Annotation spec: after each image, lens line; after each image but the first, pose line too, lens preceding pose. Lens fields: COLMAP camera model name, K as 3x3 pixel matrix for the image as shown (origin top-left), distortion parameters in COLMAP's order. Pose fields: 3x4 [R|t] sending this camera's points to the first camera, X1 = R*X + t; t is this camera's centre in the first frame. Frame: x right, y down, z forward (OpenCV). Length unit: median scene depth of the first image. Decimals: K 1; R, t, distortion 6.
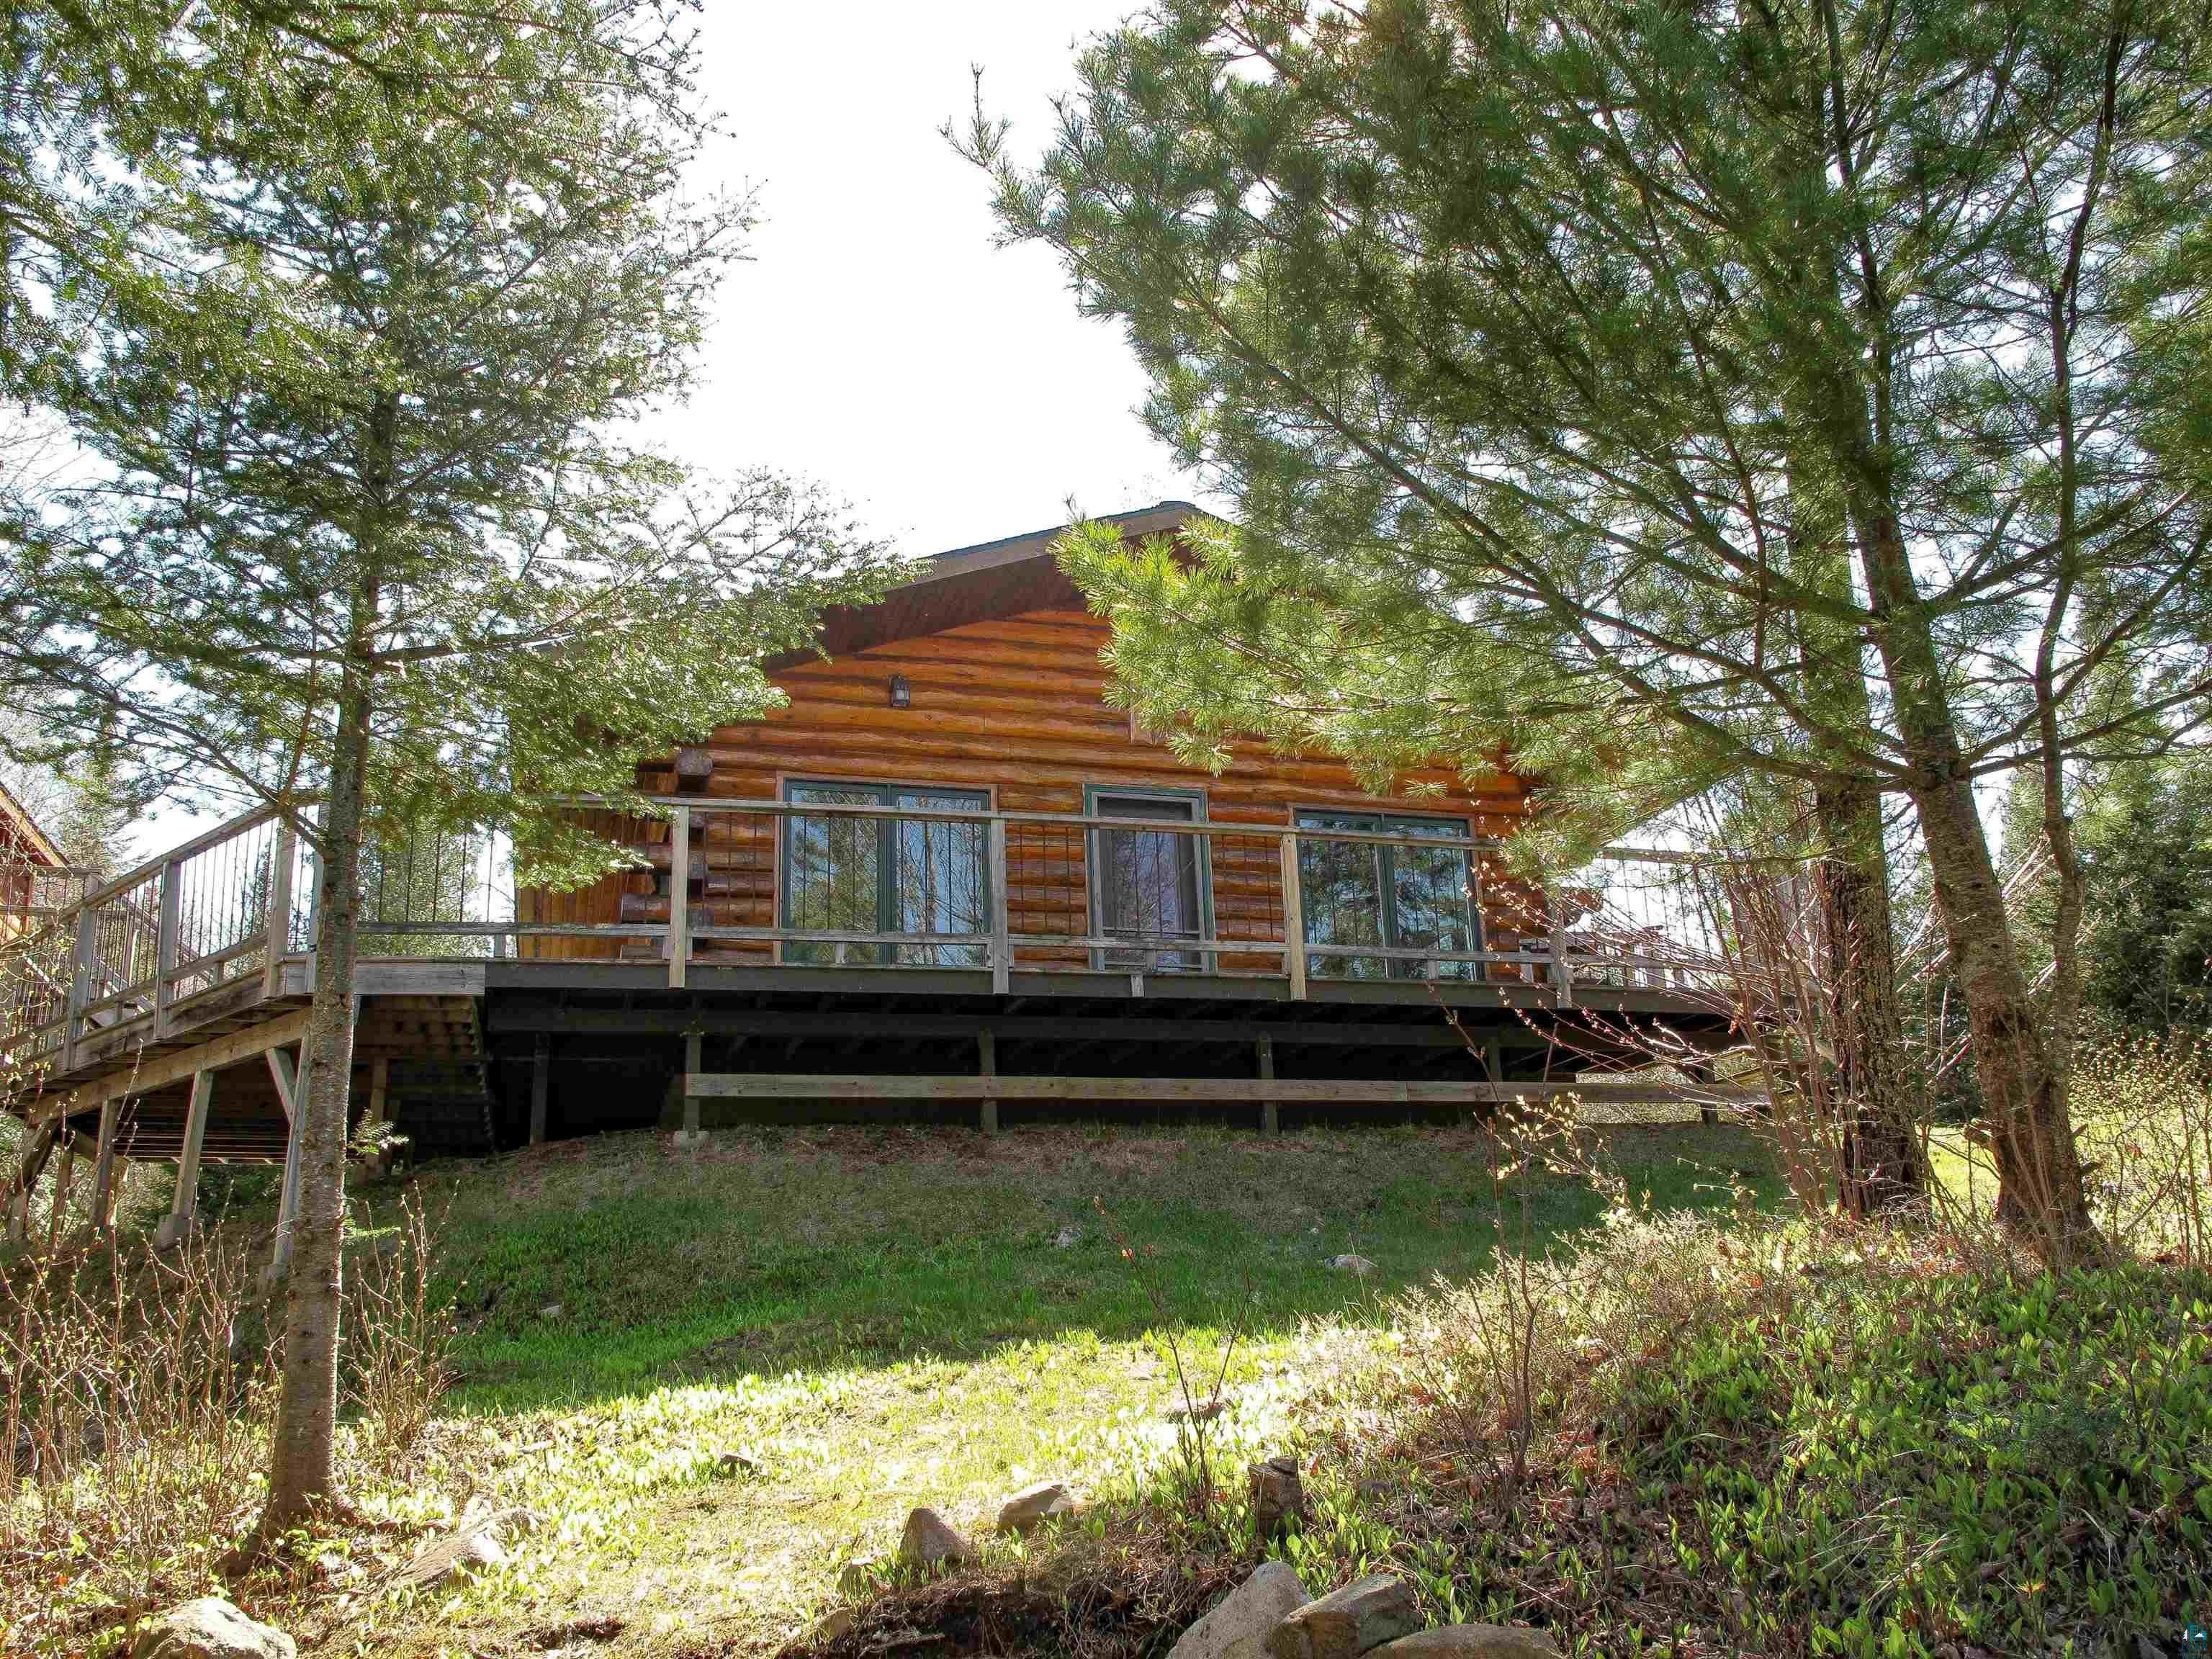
lens RADIAL K [[1862.6, 0, 1106.0], [0, 1862.6, 829.5], [0, 0, 1]] dist [-0.146403, 0.094604]
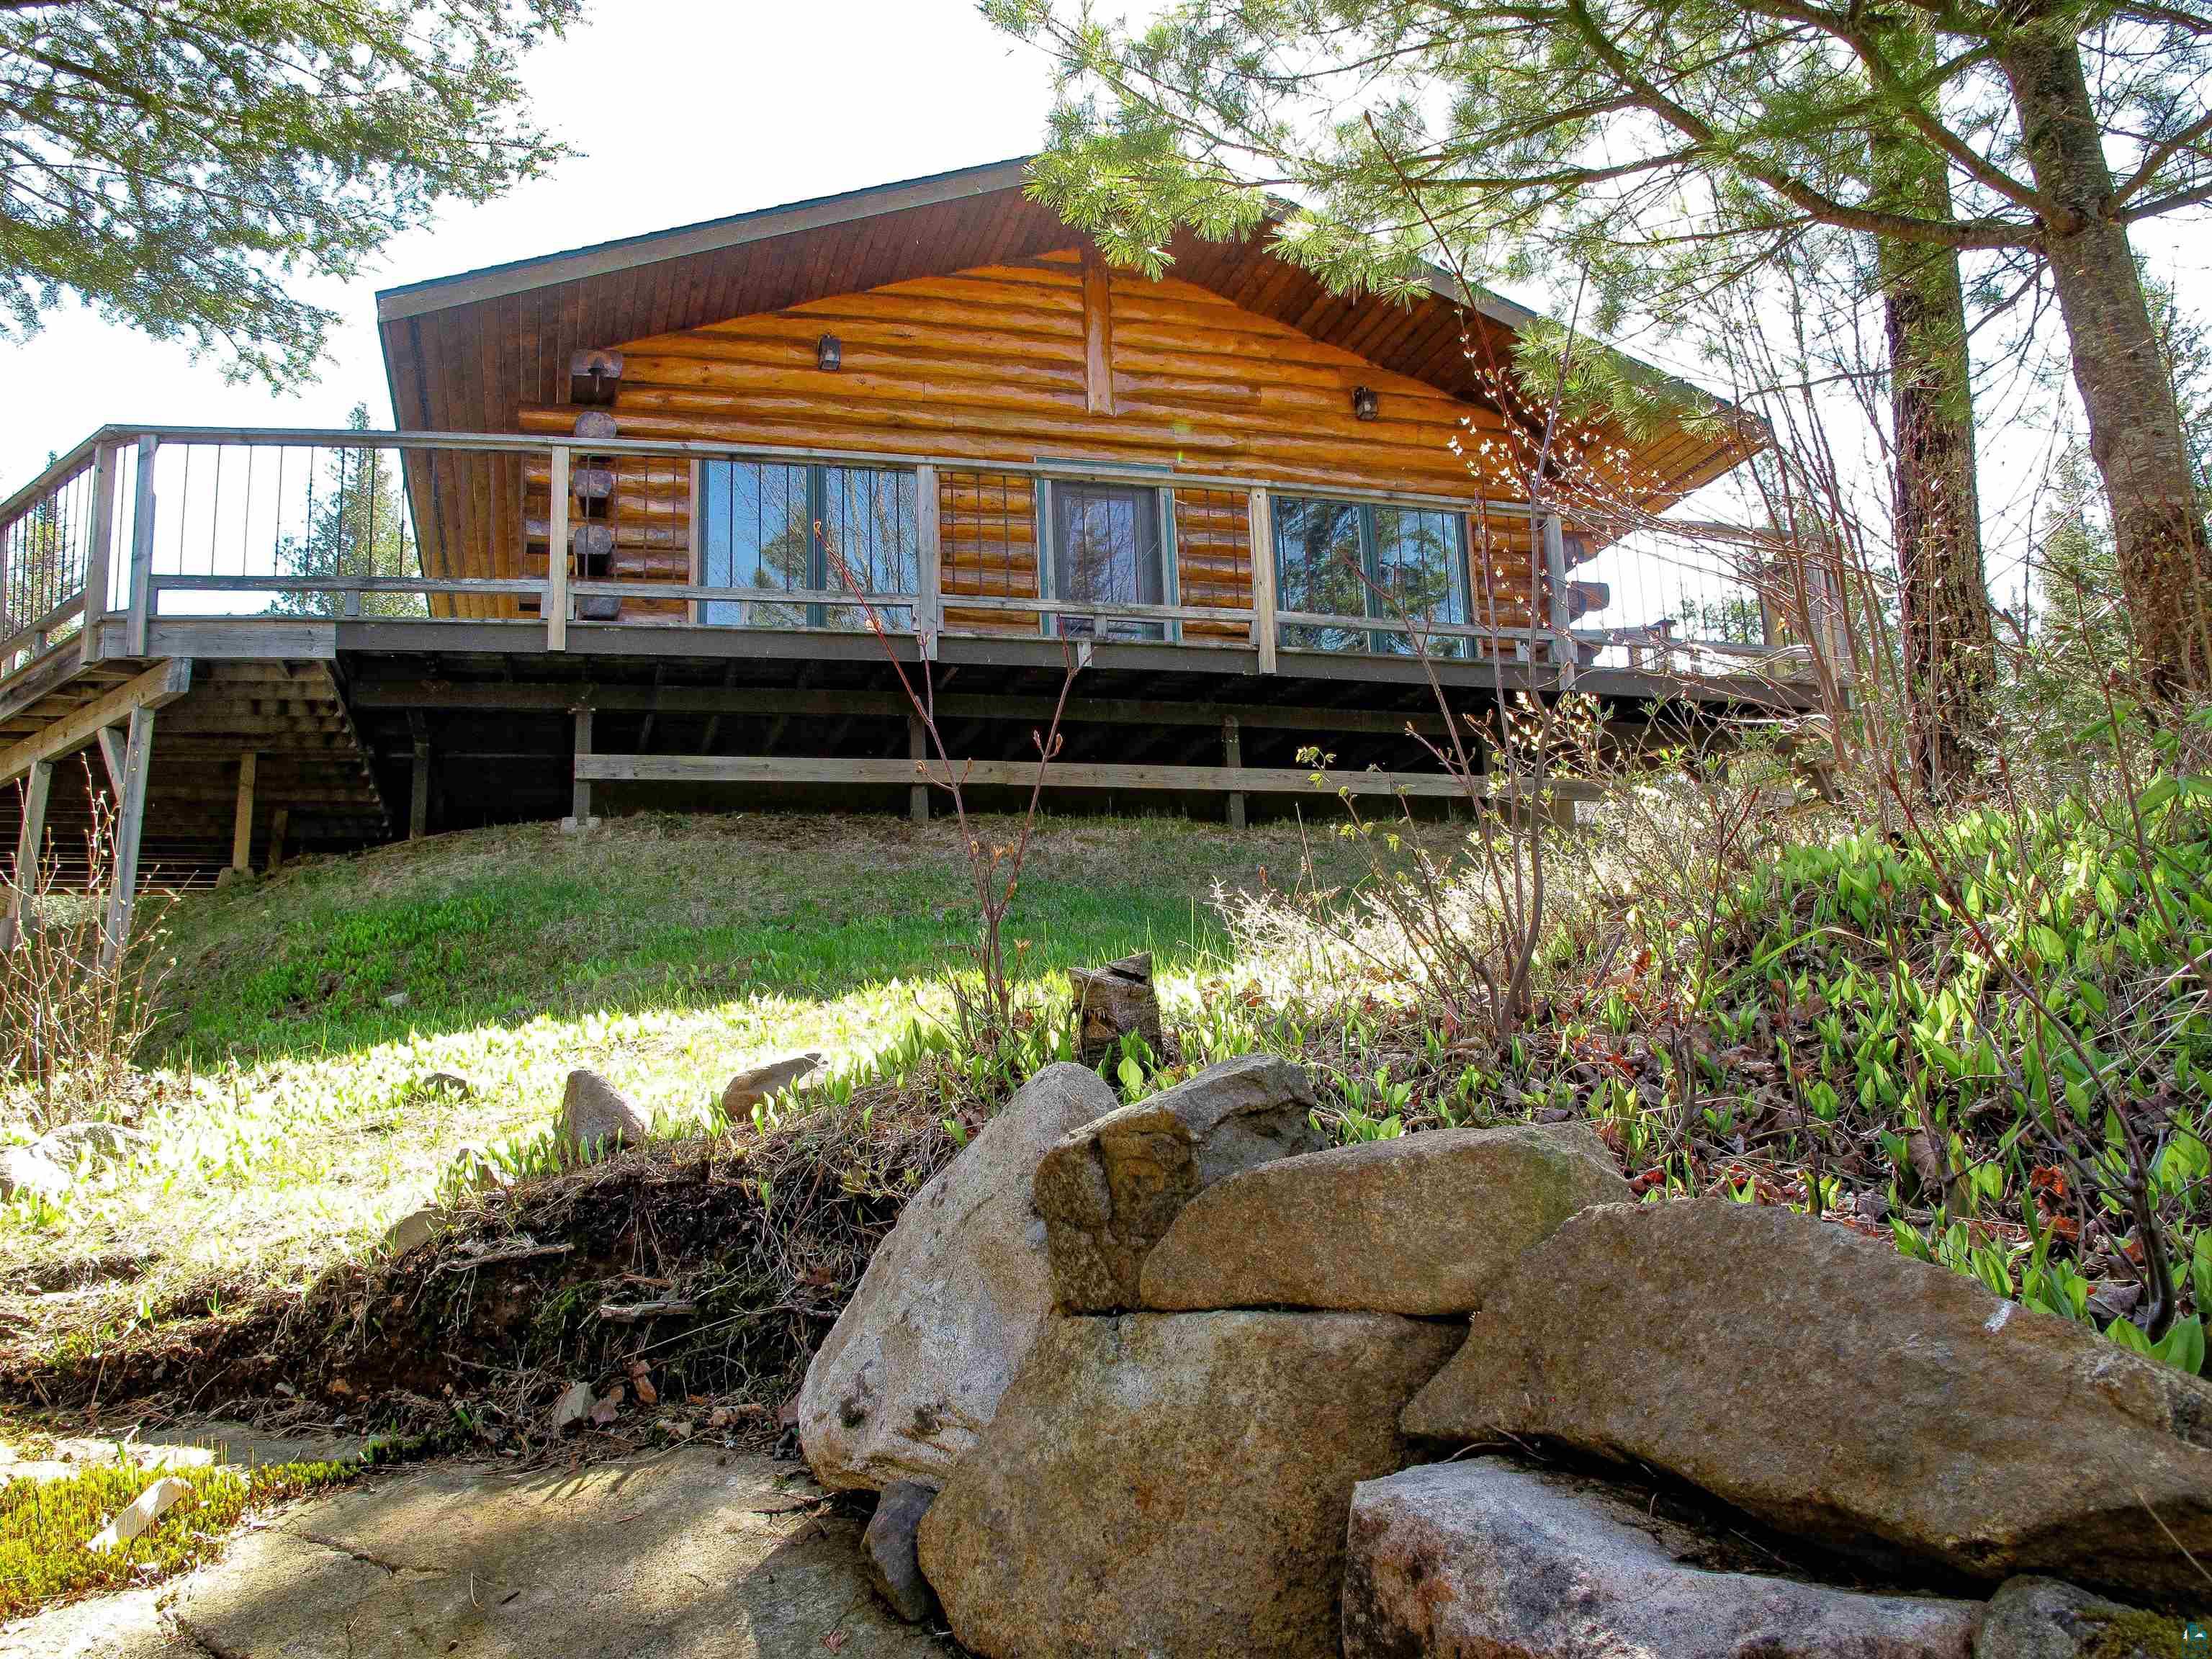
lens RADIAL K [[1862.6, 0, 1106.0], [0, 1862.6, 829.5], [0, 0, 1]] dist [-0.146403, 0.094604]
pose [[0.999995, -0.002311, 0.002178, 0.025633], [0.002046, 0.993411, 0.114588, 0.067617], [-0.002429, -0.114583, 0.993411, 0.116481]]
